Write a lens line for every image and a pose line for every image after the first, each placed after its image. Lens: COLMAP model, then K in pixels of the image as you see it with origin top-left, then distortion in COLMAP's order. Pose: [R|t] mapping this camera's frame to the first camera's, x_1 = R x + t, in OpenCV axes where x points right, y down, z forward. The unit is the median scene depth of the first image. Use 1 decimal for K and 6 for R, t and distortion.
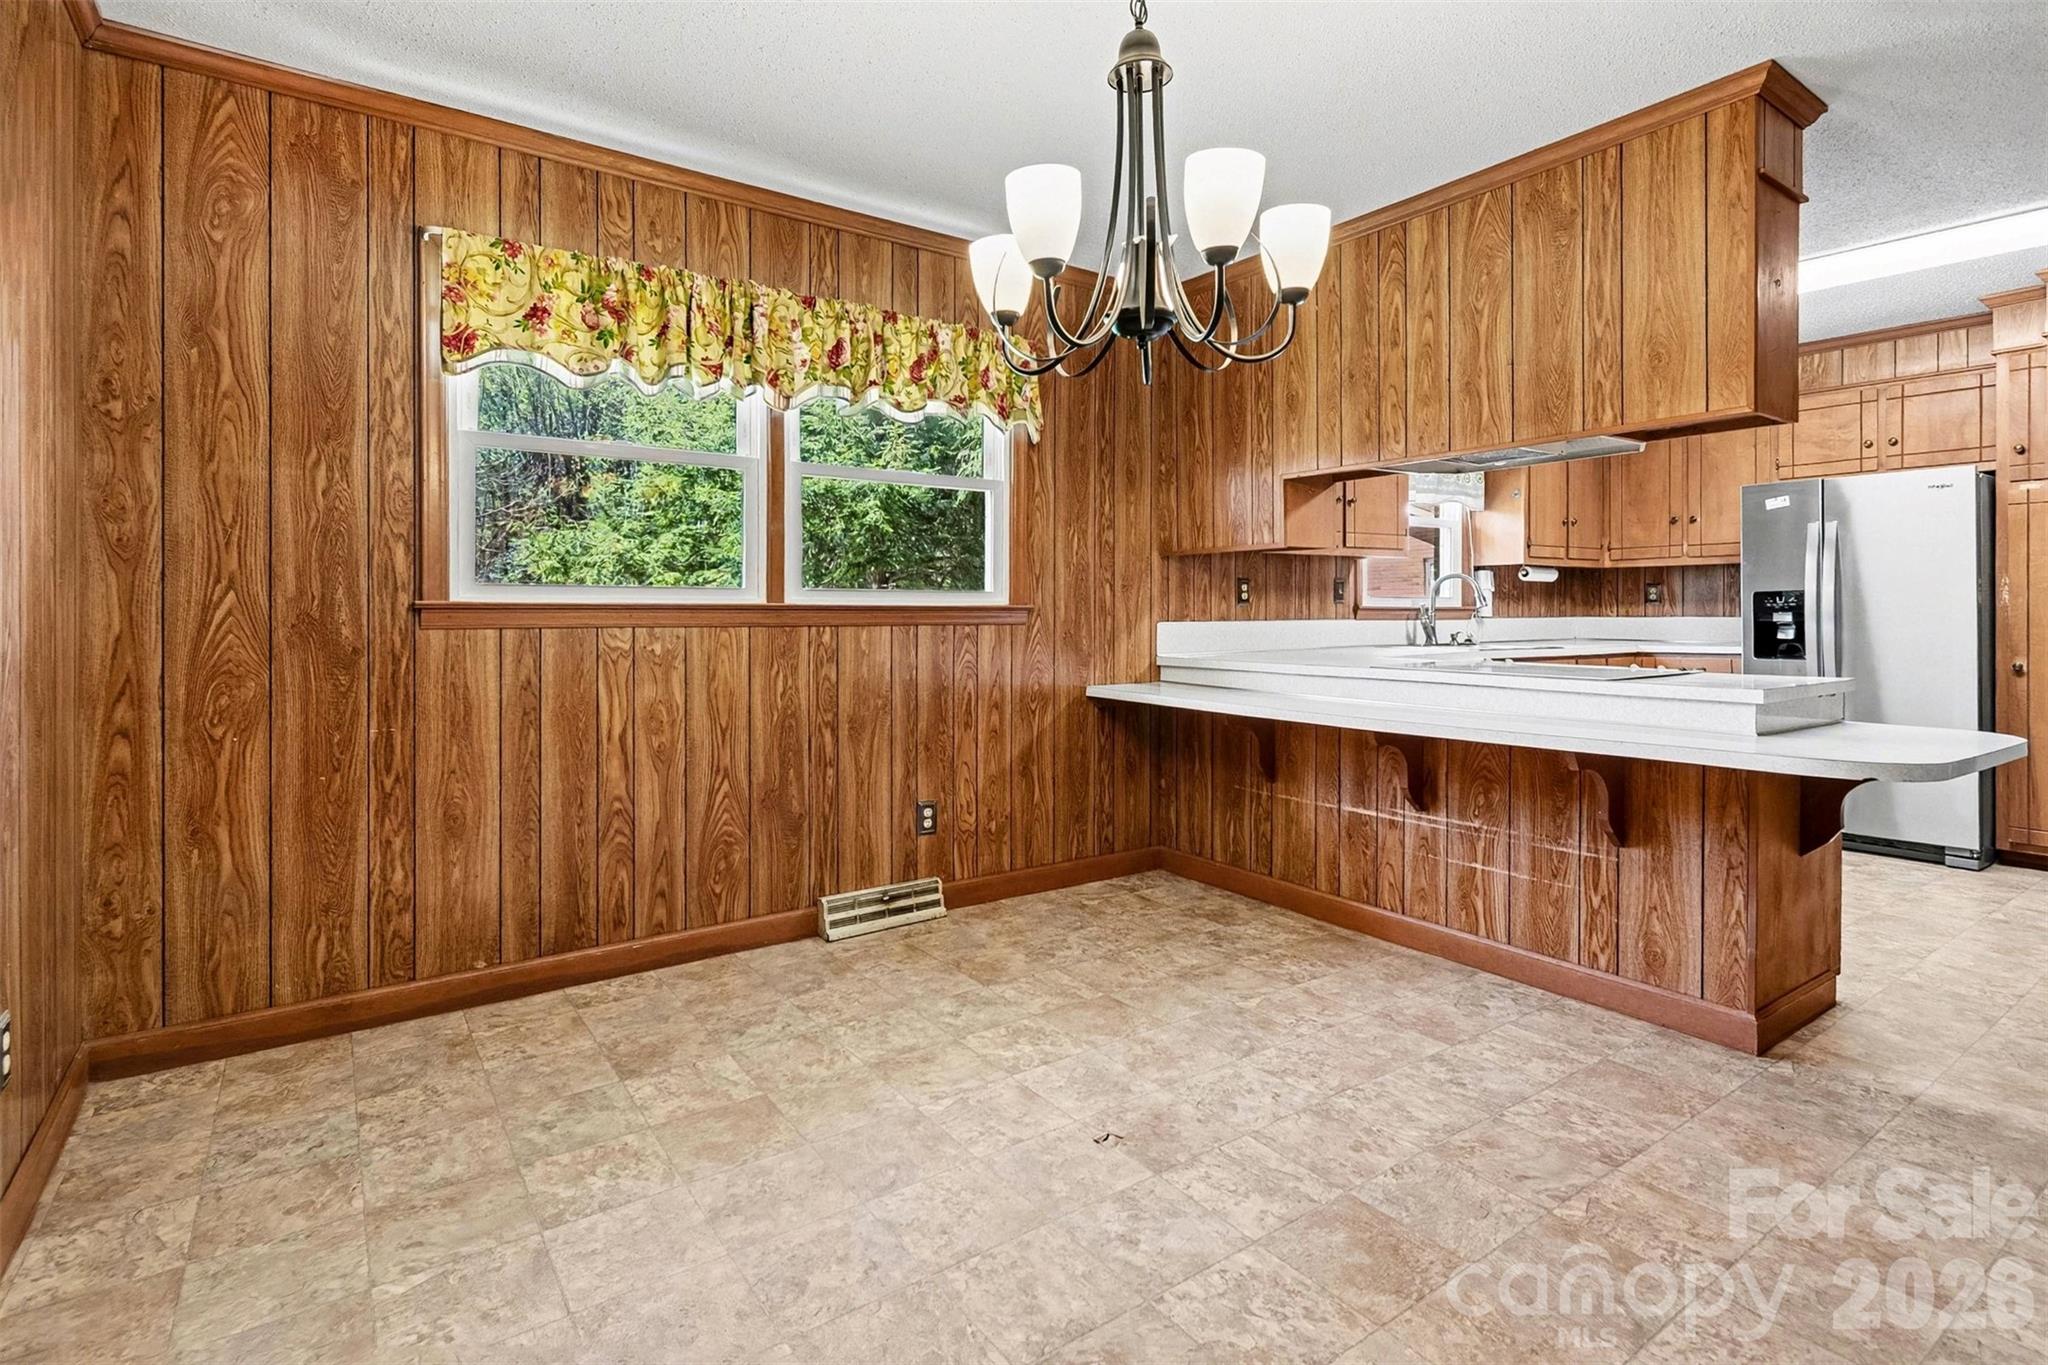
lens RADIAL K [[1020.4, 0, 1023.7], [0, 1020.4, 619.5], [0, 0, 1]] dist [0.038139, -0.018408]
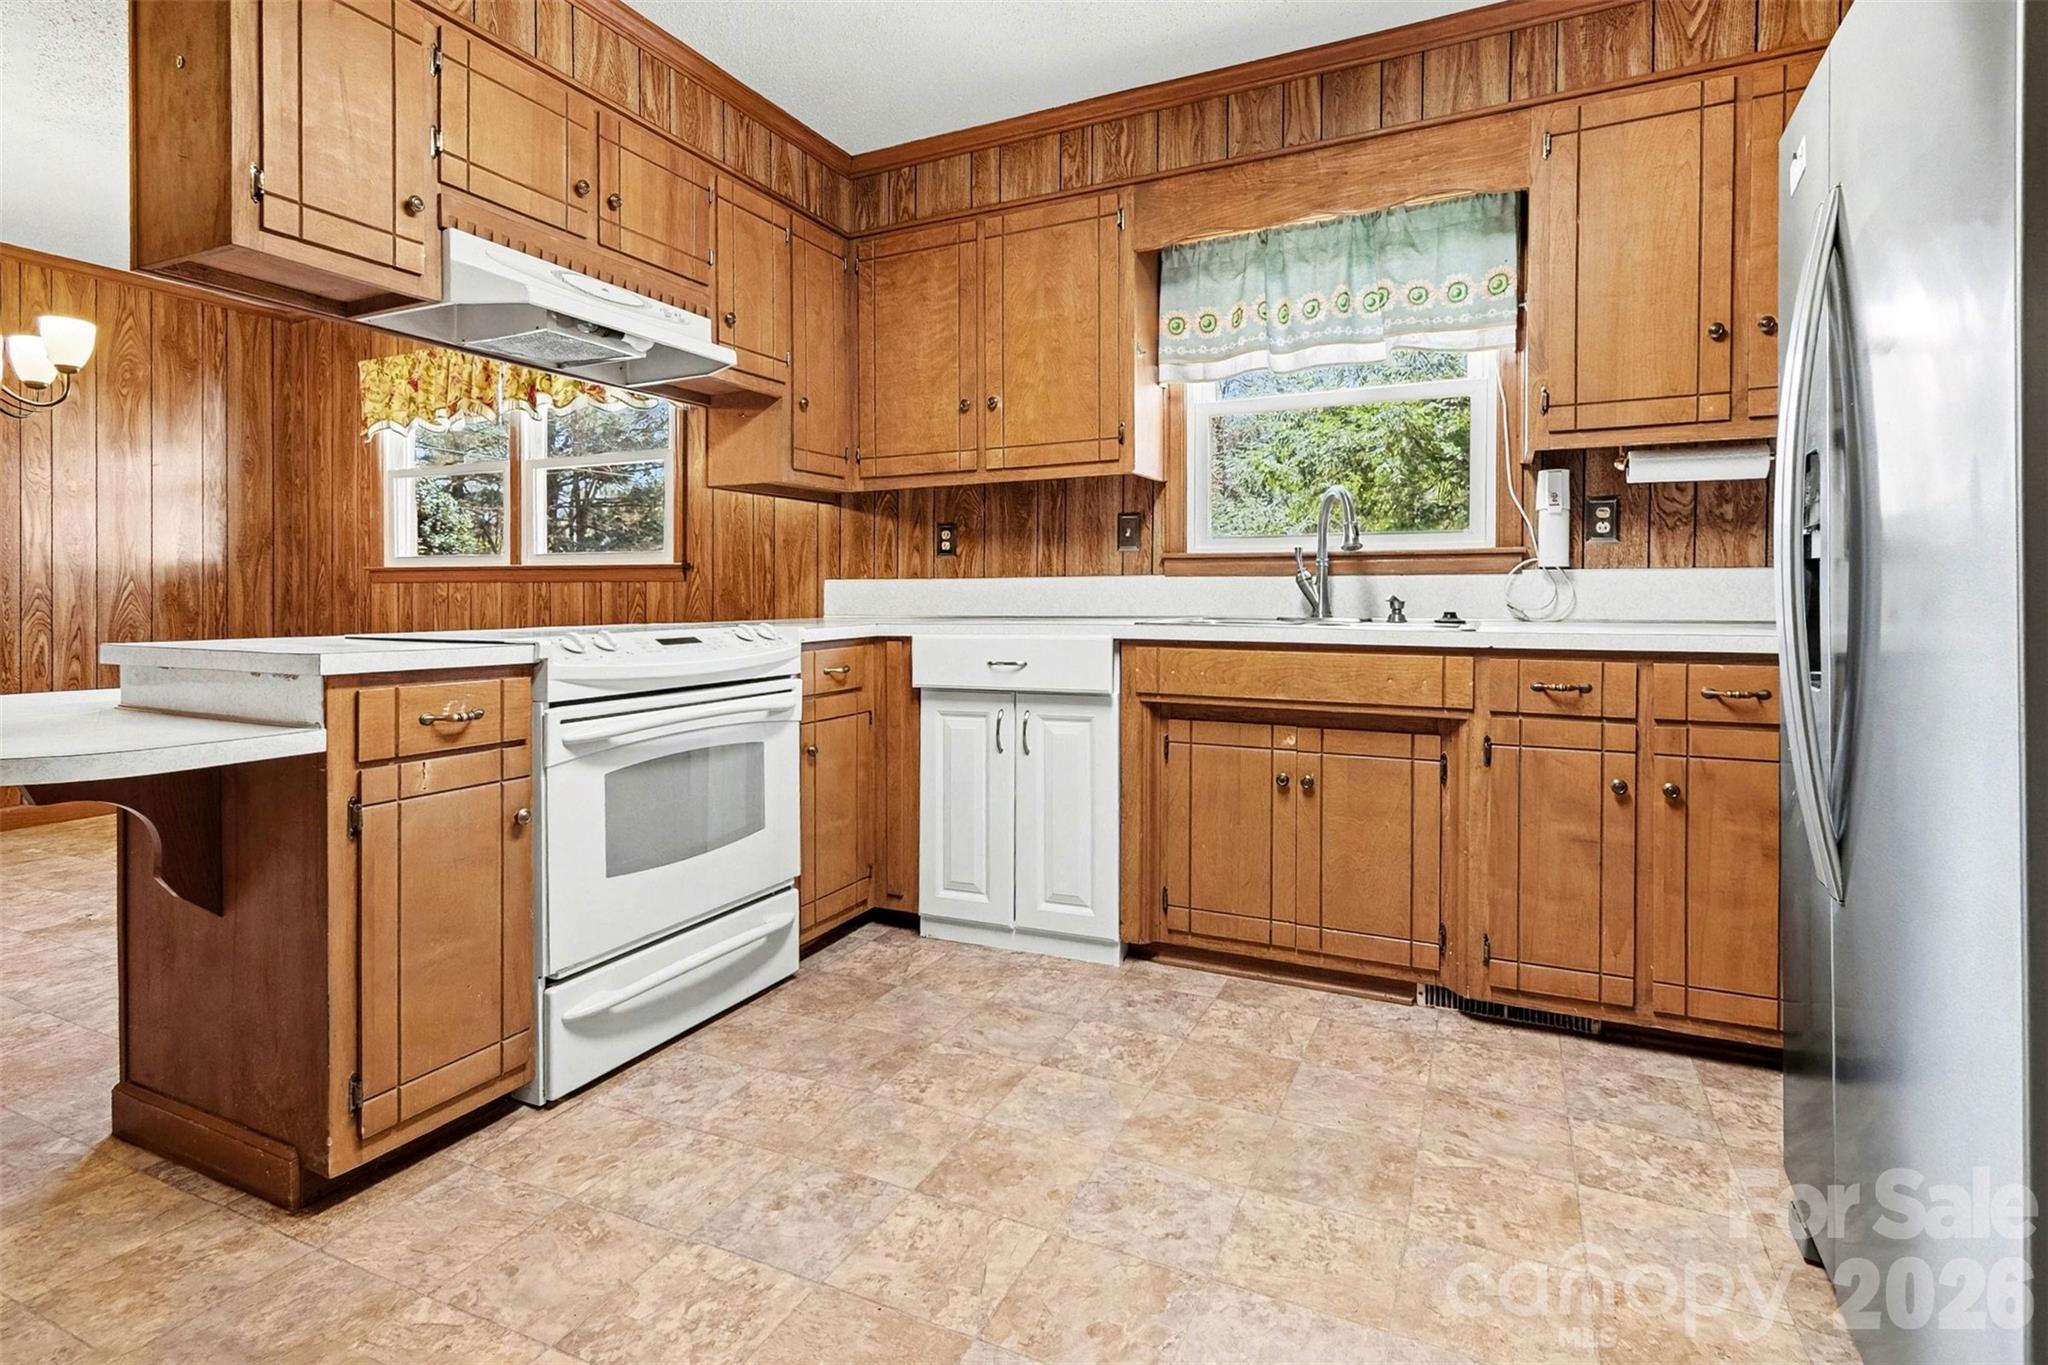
lens RADIAL K [[990.0, 0, 1024.0], [0, 990.0, 682.5], [0, 0, 1]] dist [0.018214, -0.000404]
pose [[0.492143, 0.084475, -0.866406, 0.832089], [-0.000588, 0.995312, 0.096710, 0.007253], [0.870514, -0.047086, 0.489886, 0.625663]]
